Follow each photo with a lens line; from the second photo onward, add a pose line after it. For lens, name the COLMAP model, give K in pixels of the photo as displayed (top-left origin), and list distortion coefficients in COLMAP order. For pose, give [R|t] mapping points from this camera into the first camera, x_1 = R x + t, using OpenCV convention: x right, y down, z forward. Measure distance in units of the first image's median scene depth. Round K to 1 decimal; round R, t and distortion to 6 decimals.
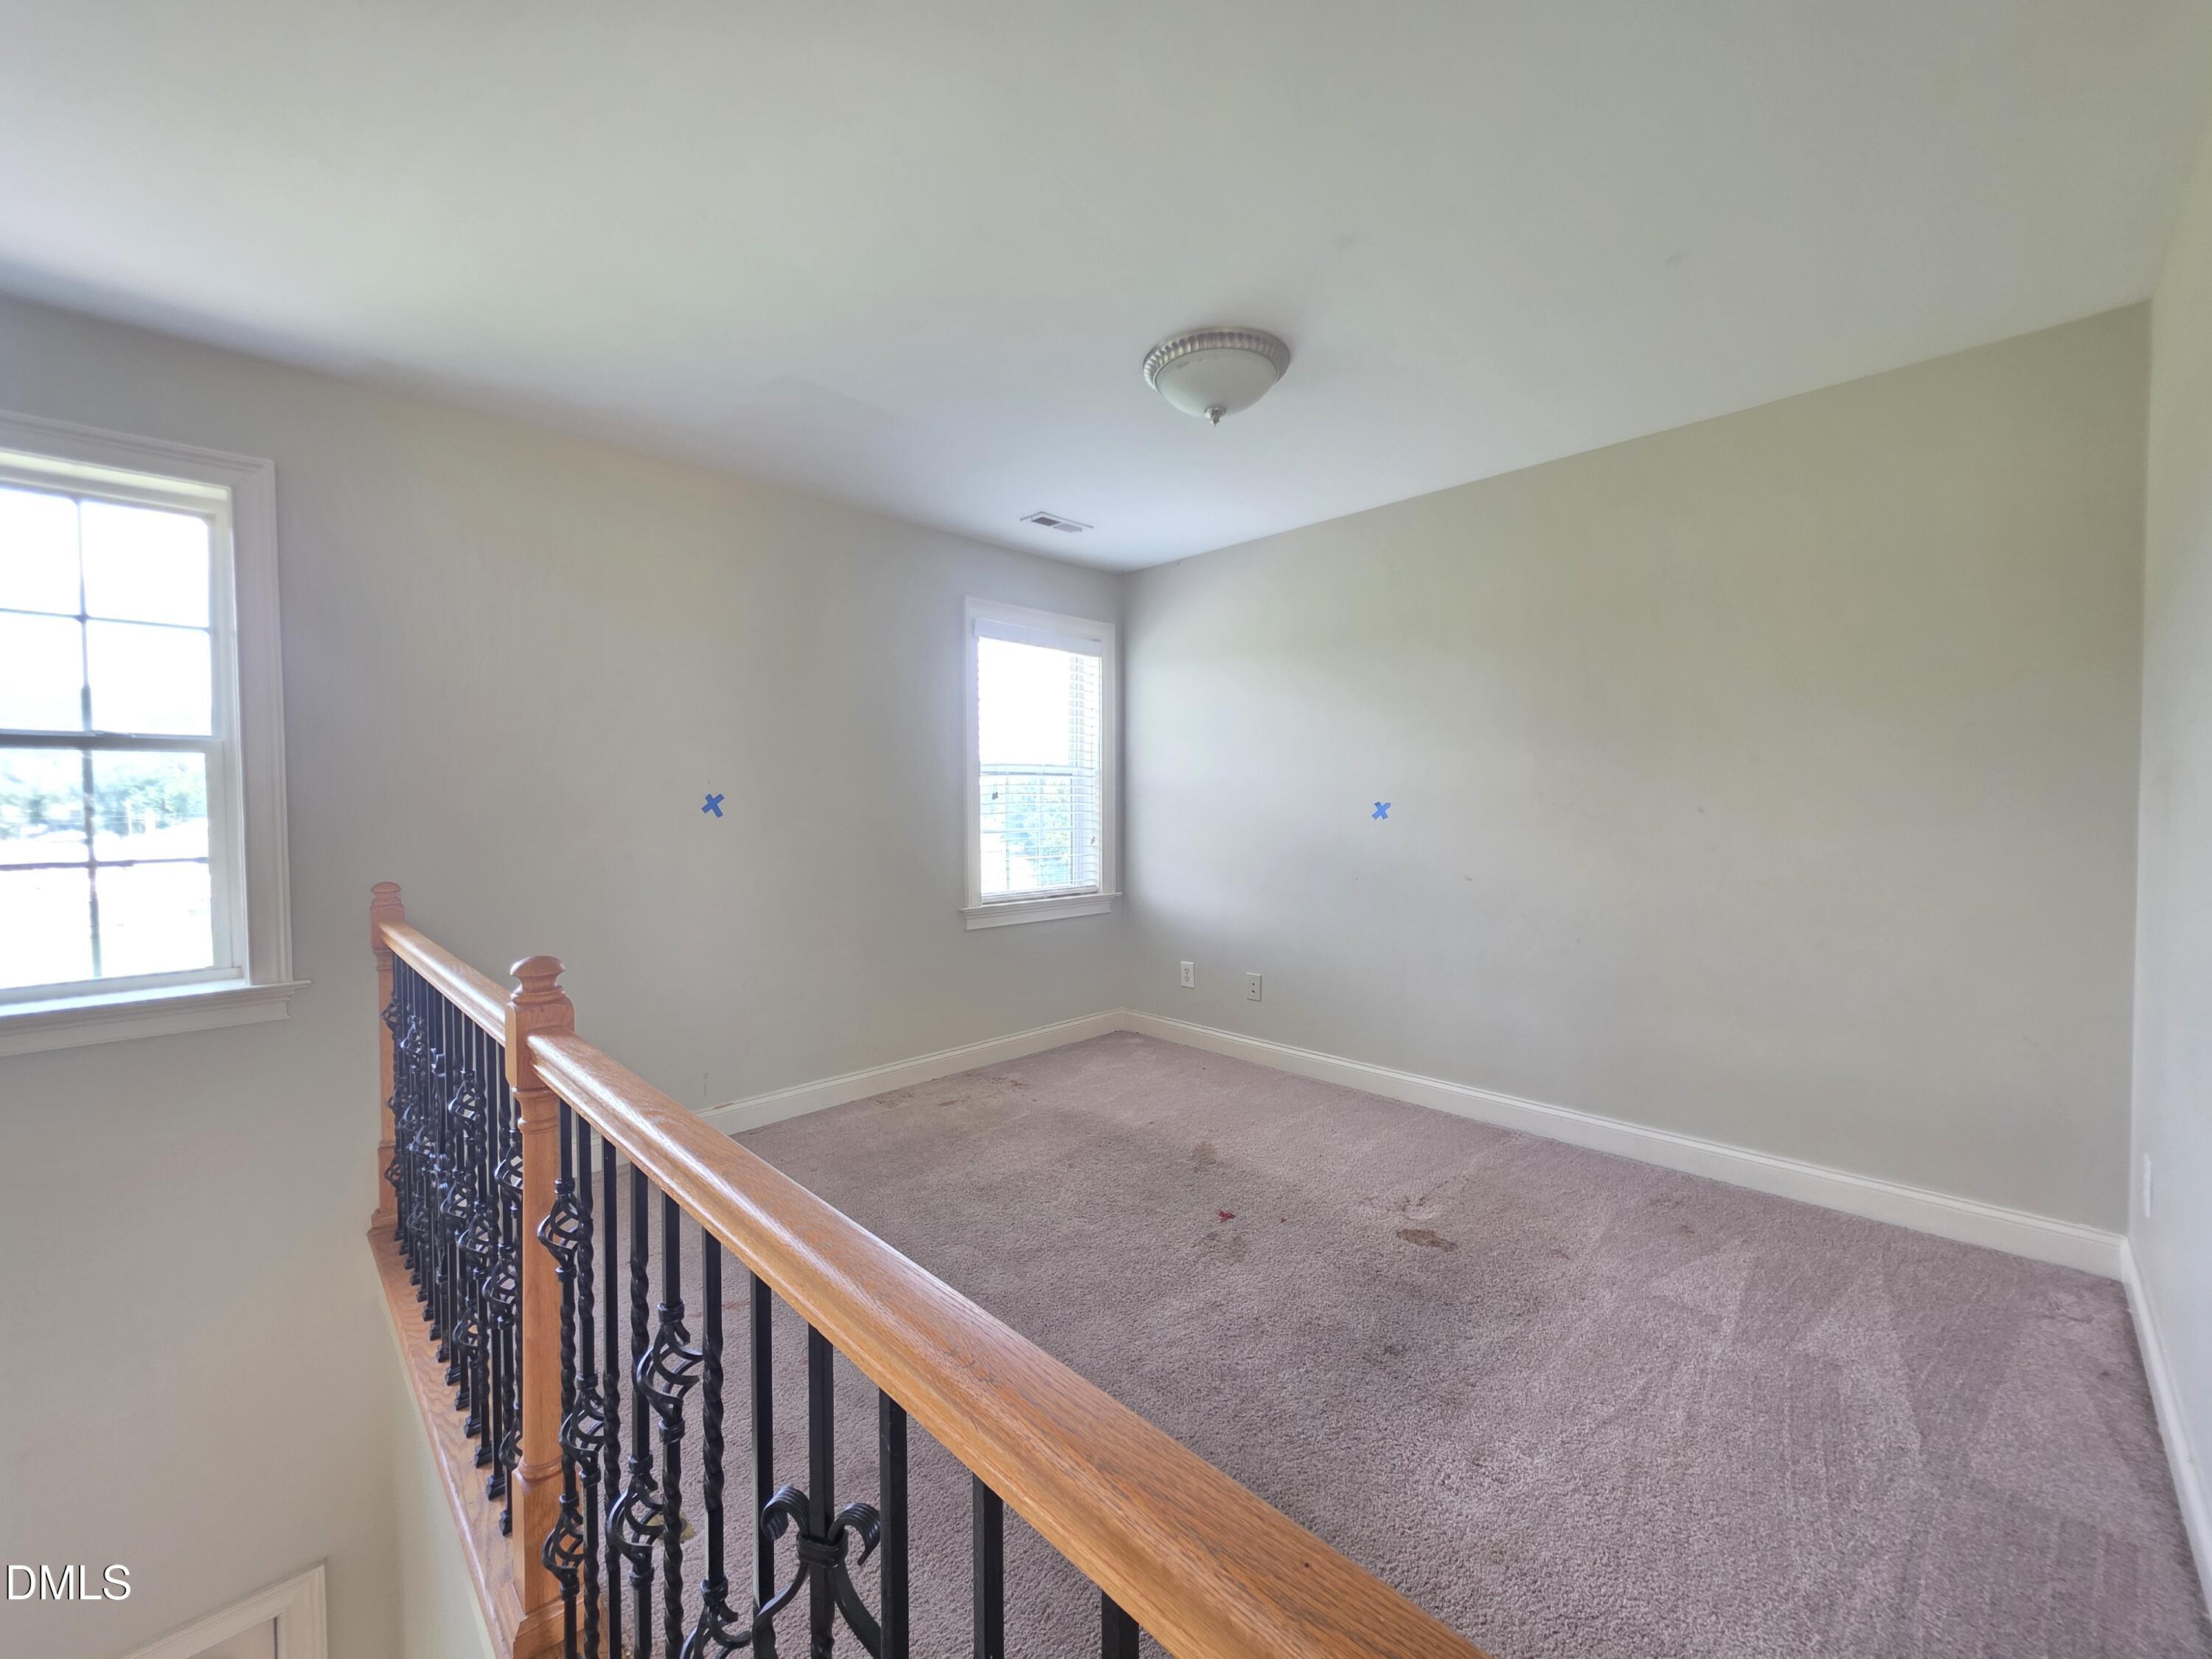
lens RADIAL K [[876.5, 0, 1106.0], [0, 876.5, 829.5], [0, 0, 1]] dist [0.000108, 0.000004]
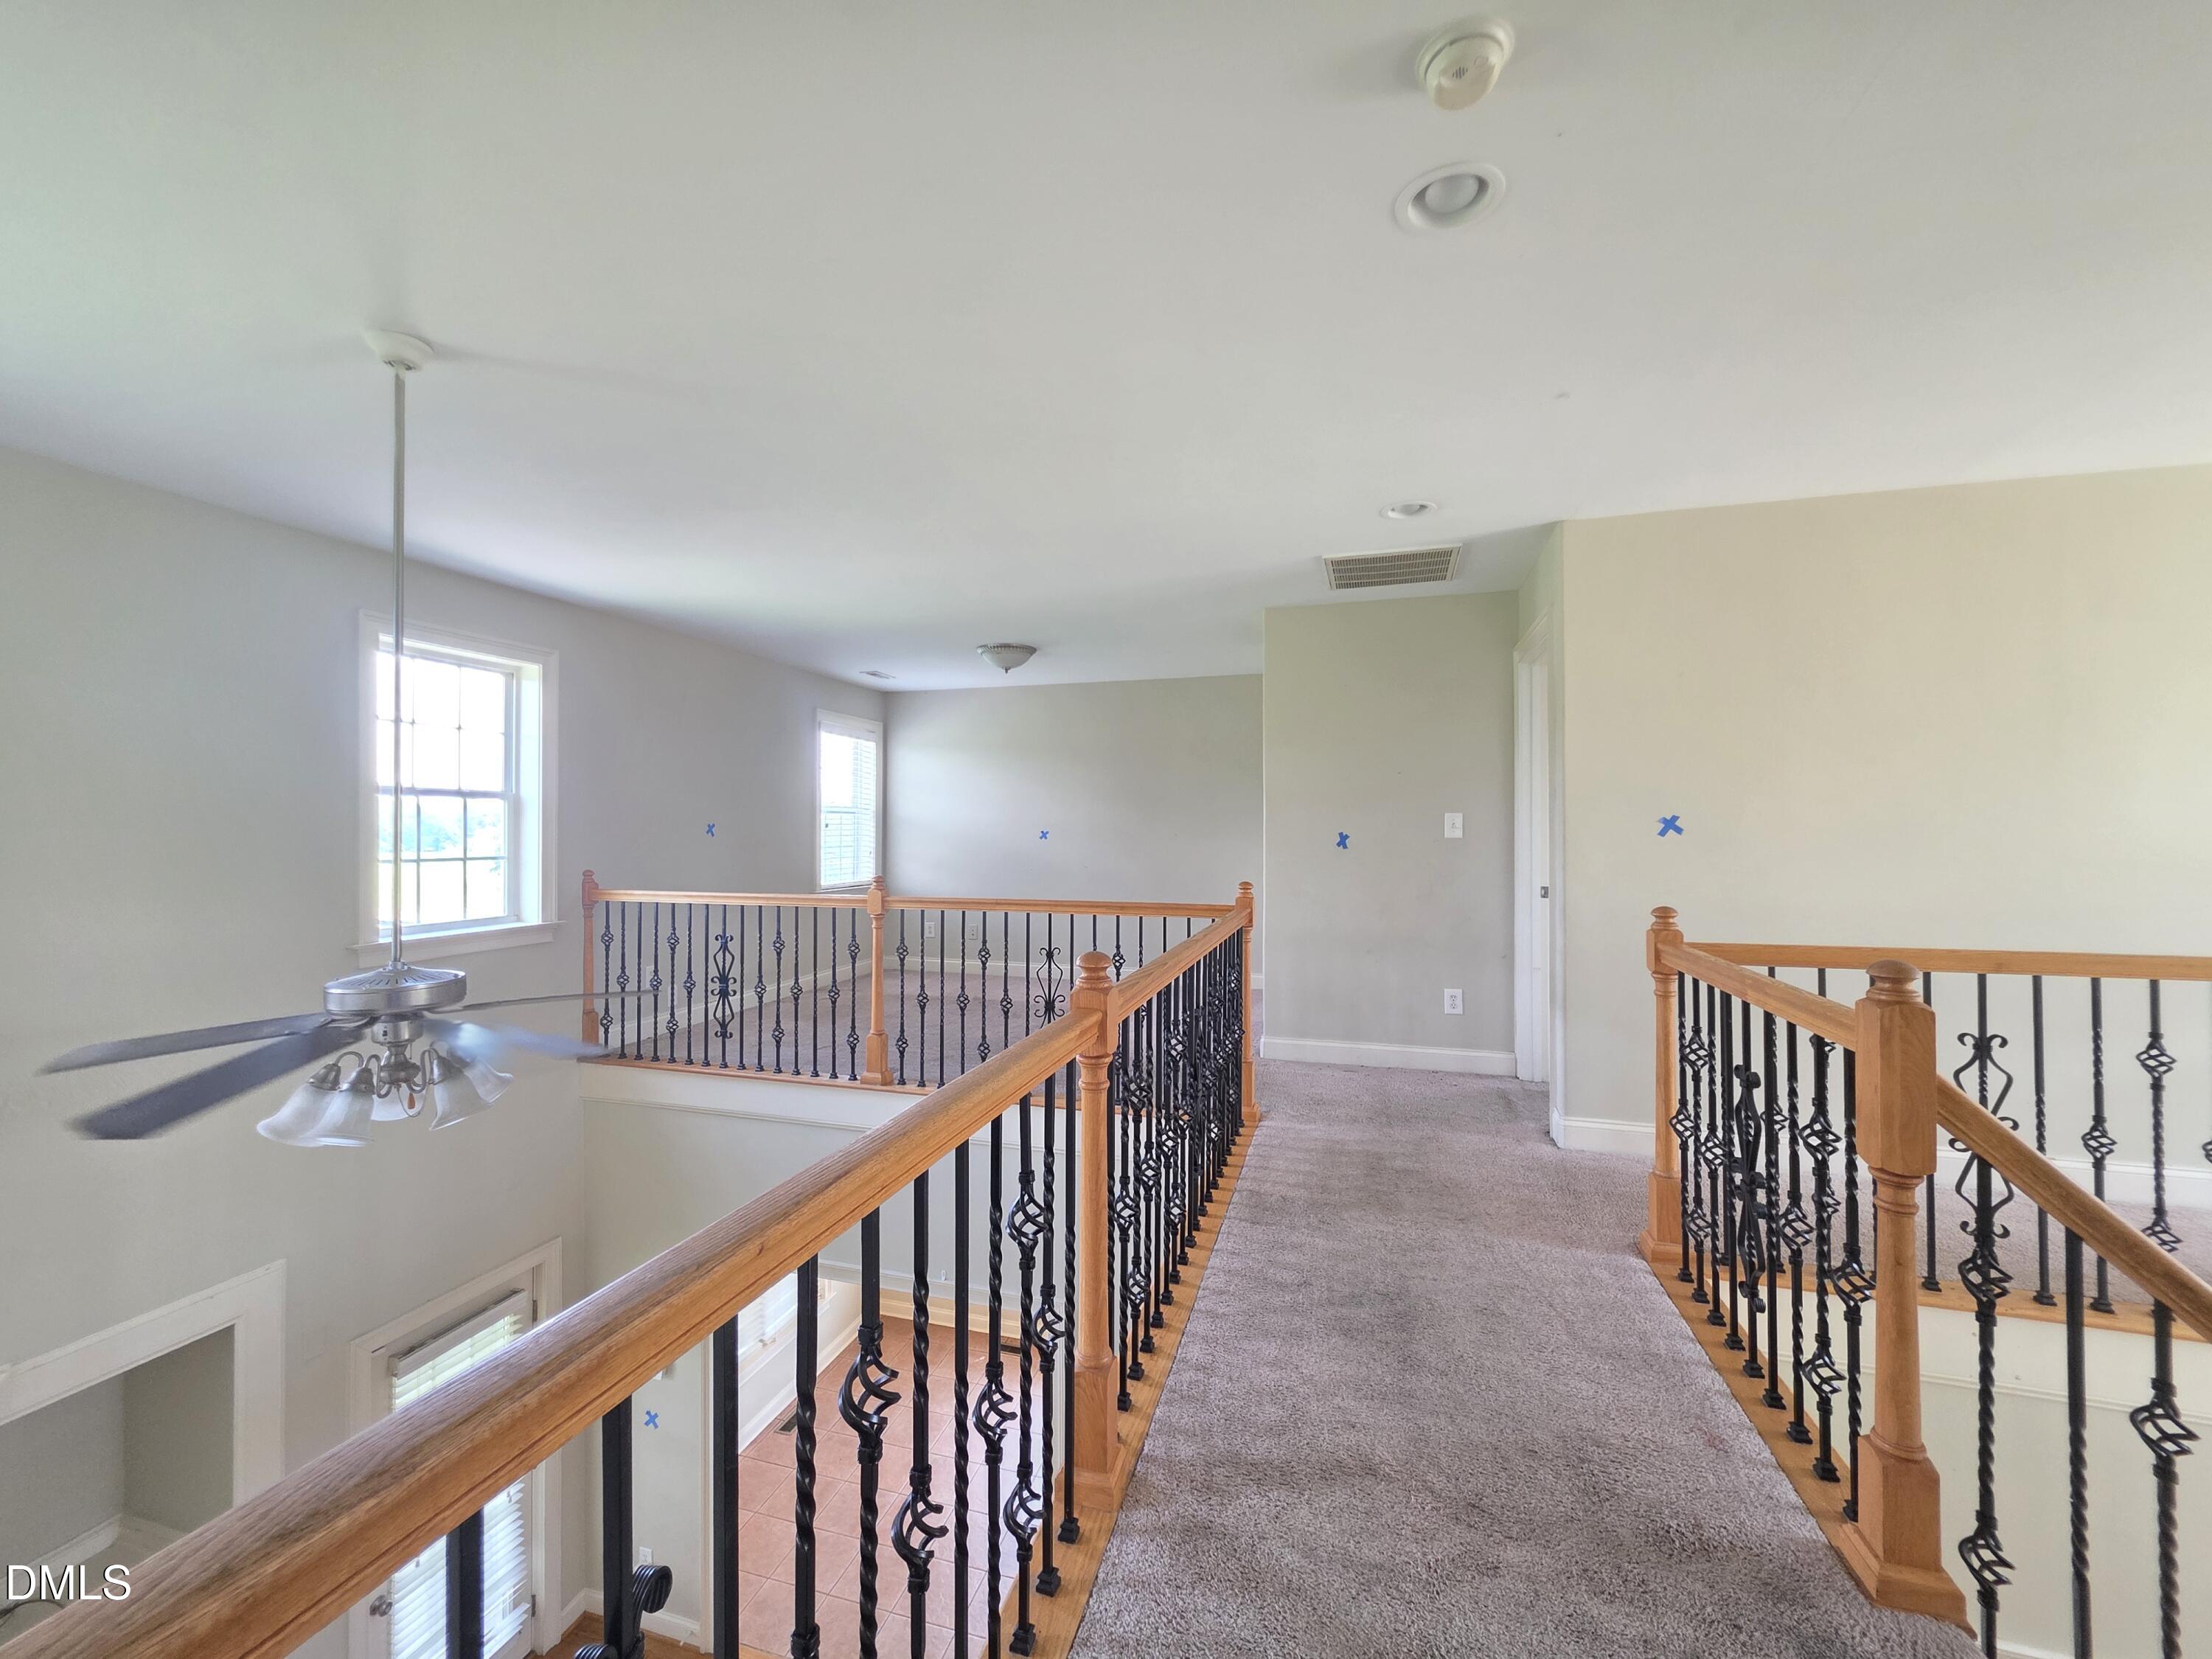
lens RADIAL K [[876.5, 0, 1106.0], [0, 876.5, 829.5], [0, 0, 1]] dist [0.000108, 0.000004]
pose [[0.873586, 0.008102, 0.486603, -0.480316], [0.006950, 0.999552, -0.029118, 0.022248], [-0.486621, 0.028819, 0.873138, -0.730627]]
